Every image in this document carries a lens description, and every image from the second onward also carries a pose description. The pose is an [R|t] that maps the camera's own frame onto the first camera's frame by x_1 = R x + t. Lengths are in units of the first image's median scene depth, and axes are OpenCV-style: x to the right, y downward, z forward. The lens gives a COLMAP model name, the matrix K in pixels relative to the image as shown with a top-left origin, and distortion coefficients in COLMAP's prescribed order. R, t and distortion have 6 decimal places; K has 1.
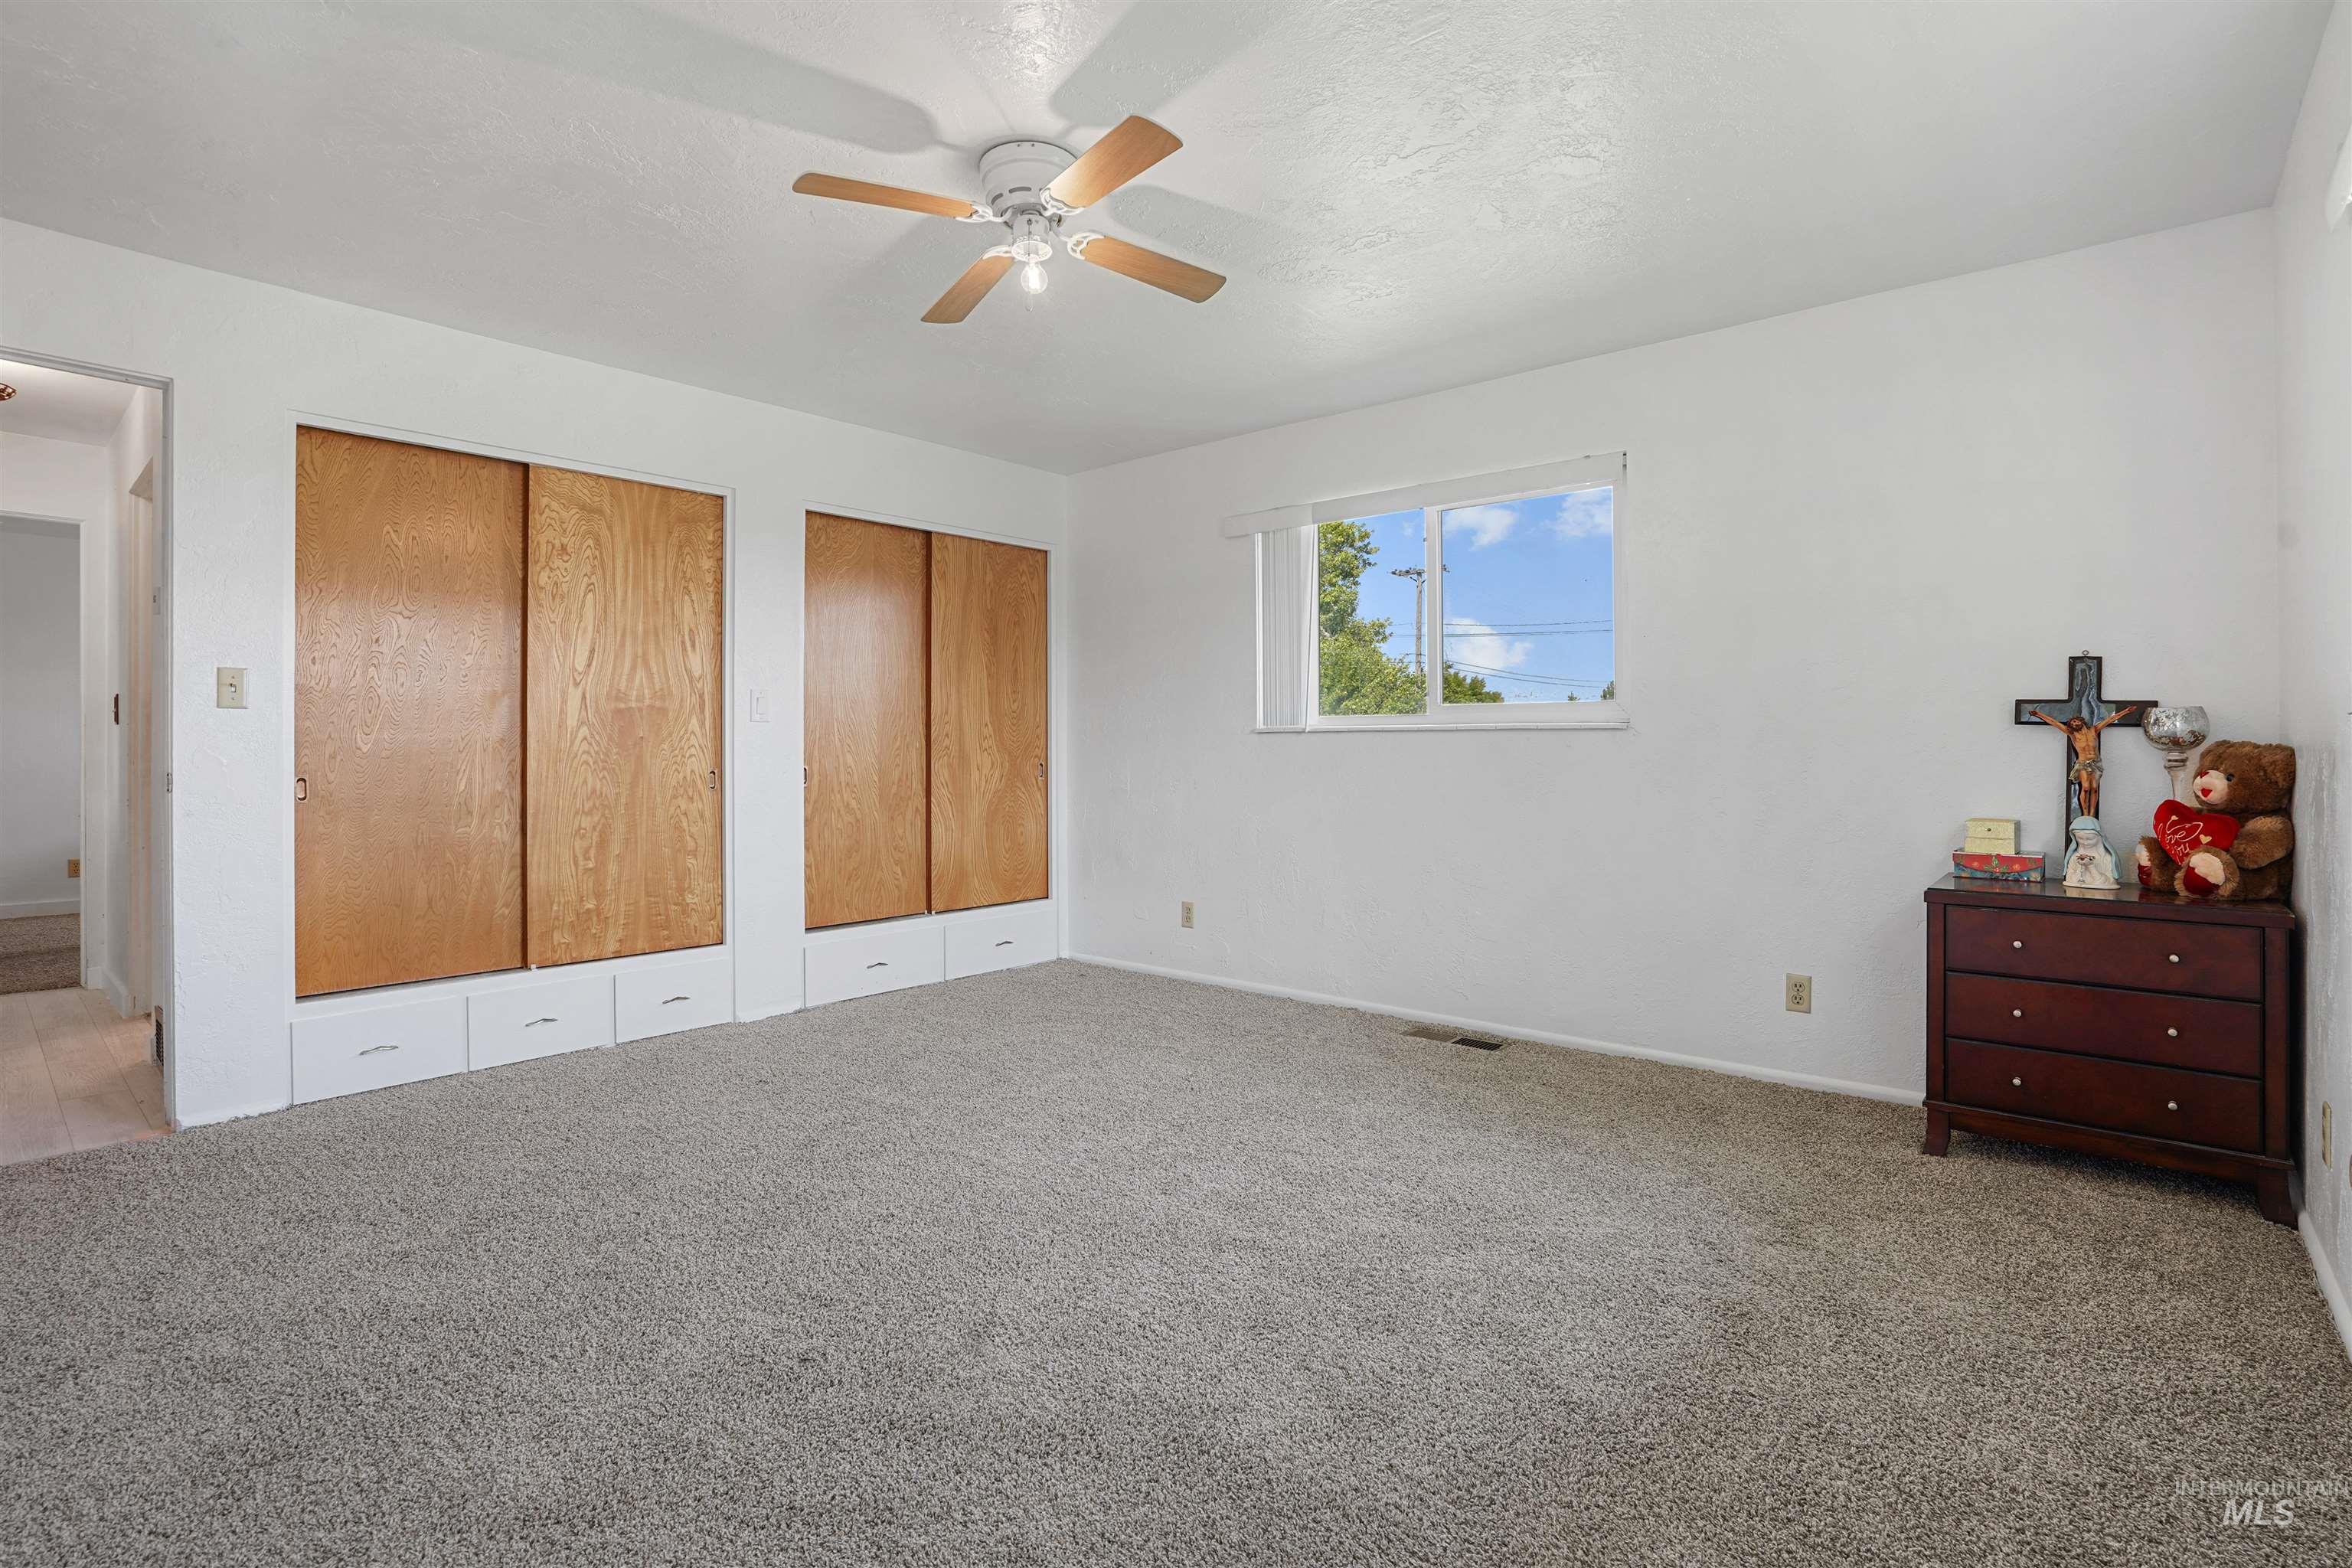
lens RADIAL K [[1105.5, 0, 1185.4], [0, 1105.5, 746.6], [0, 0, 1]] dist [0.000923, -0.000031]
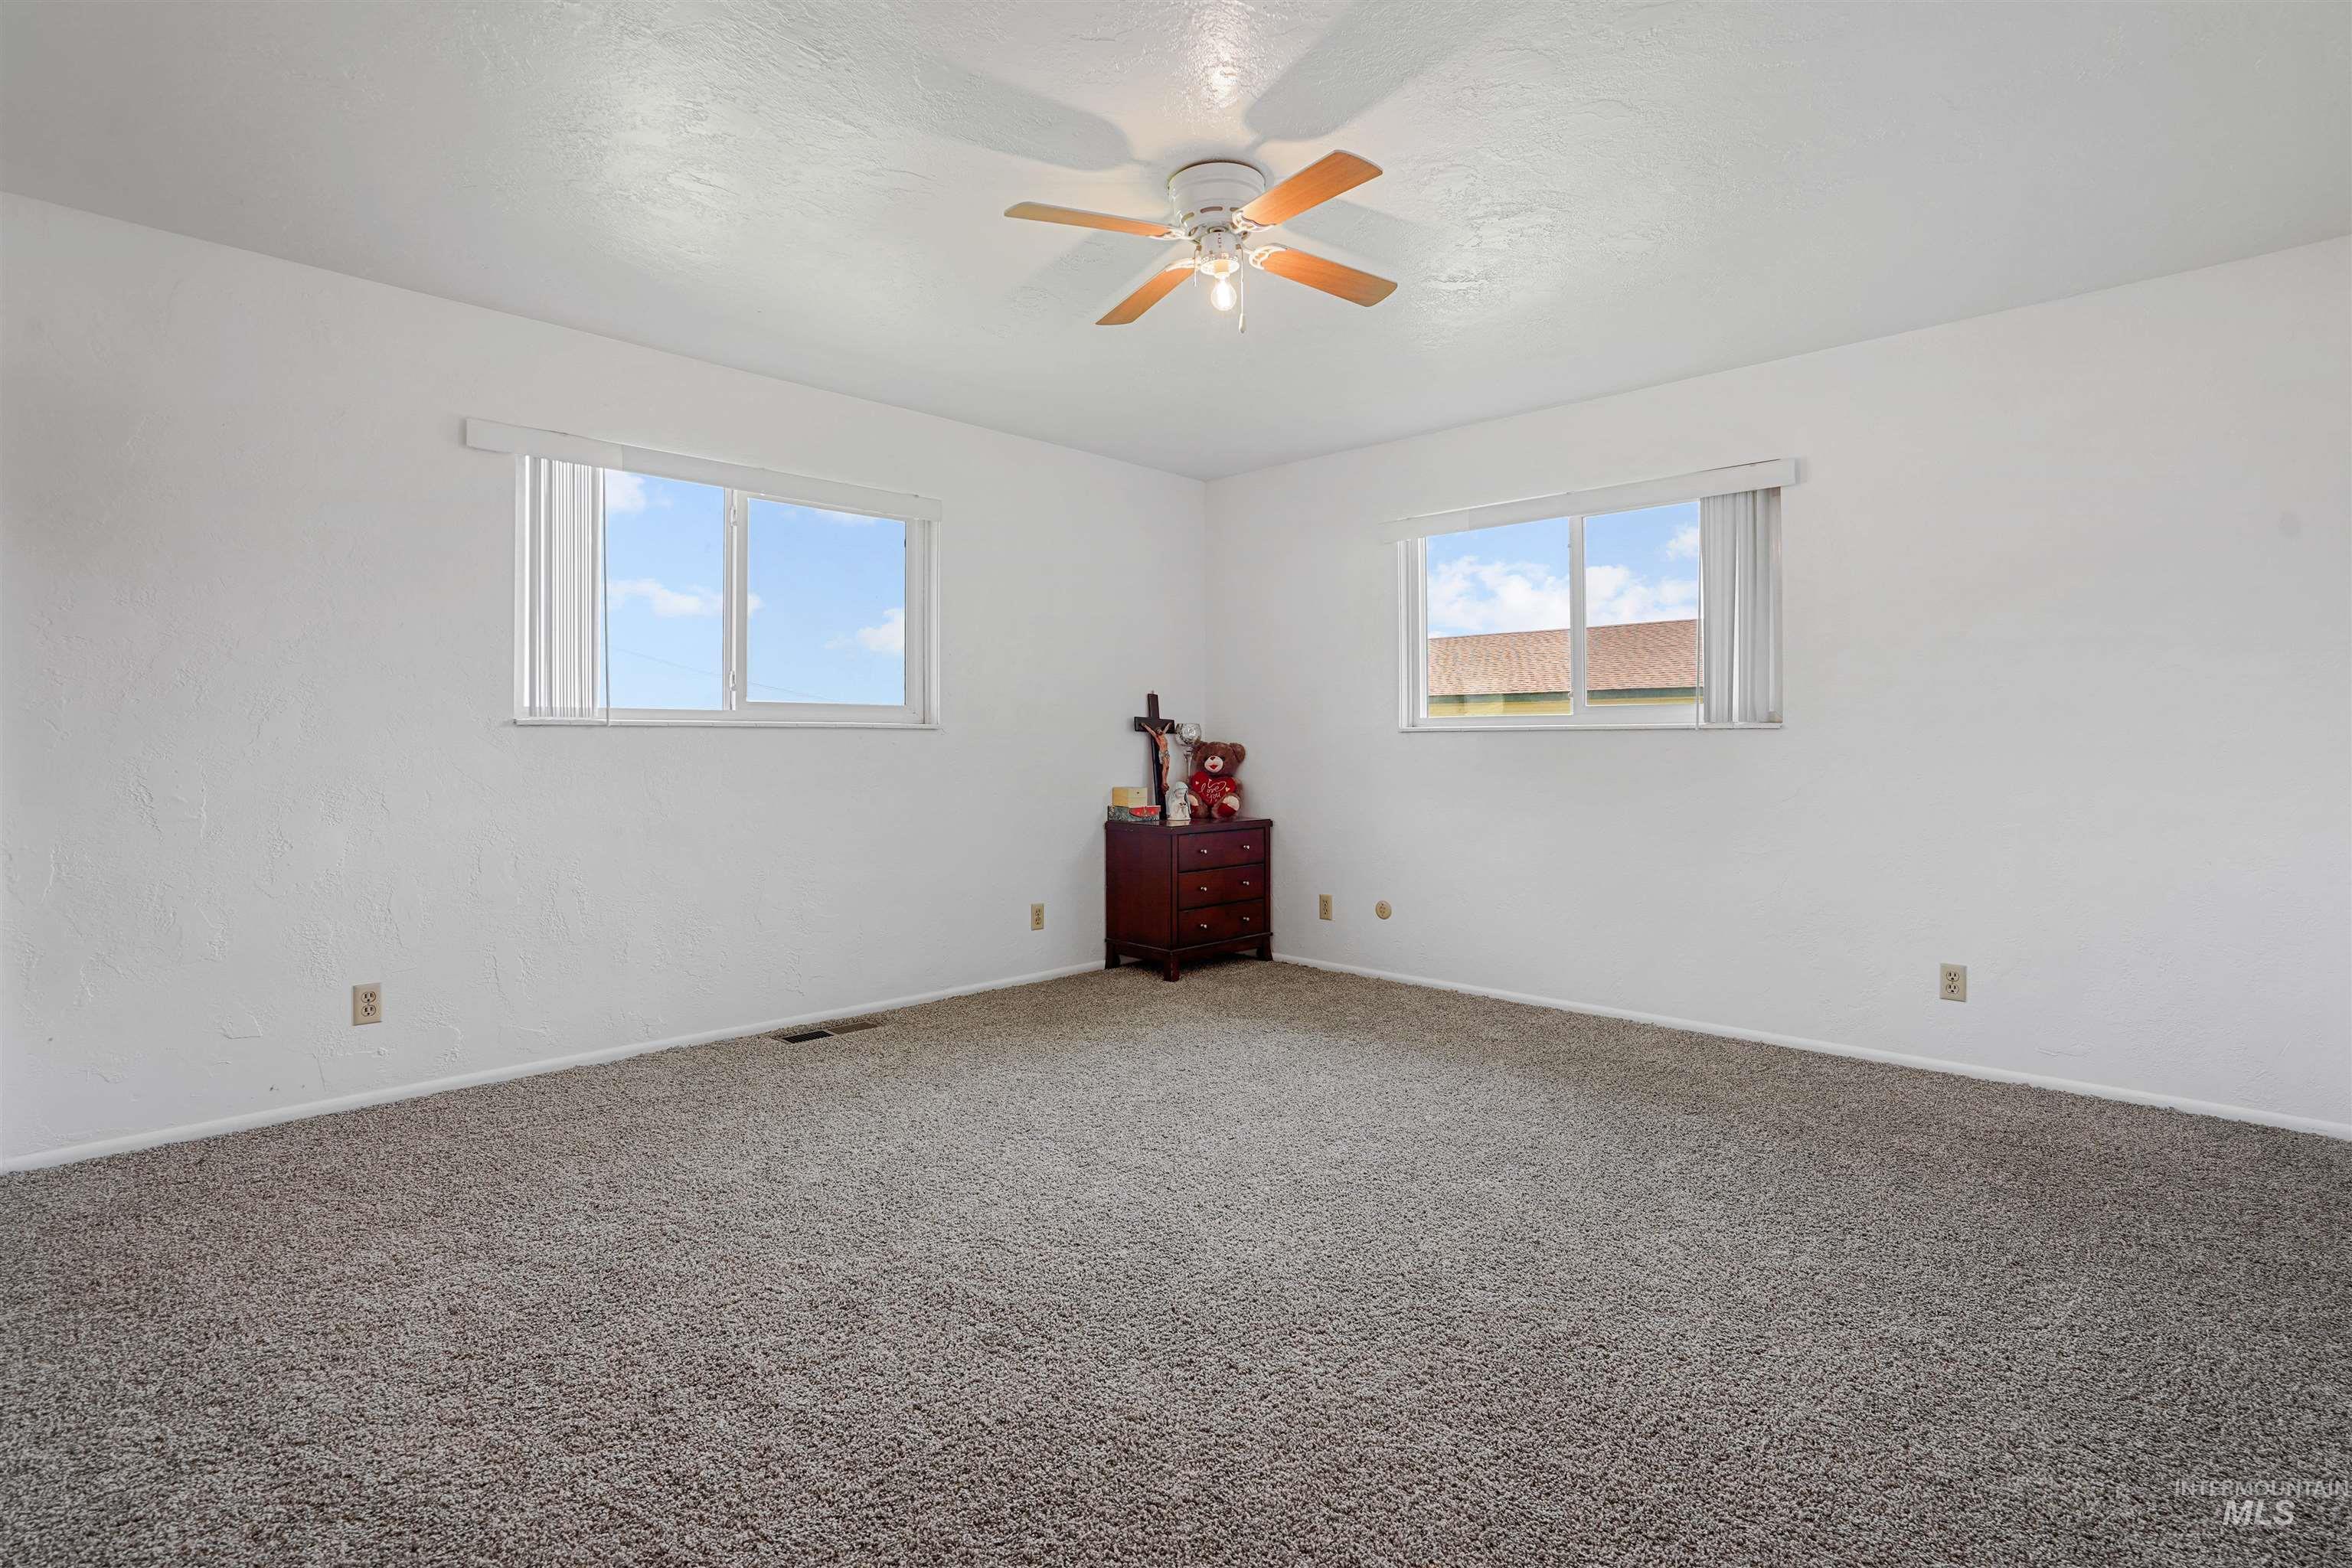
lens RADIAL K [[1105.5, 0, 1185.4], [0, 1105.5, 746.6], [0, 0, 1]] dist [0.000923, -0.000031]
pose [[0.095416, -0.002808, 0.995434, -1.008506], [-0.001285, 0.999995, 0.002944, -0.001186], [-0.995437, -0.001560, 0.095412, 0.786834]]
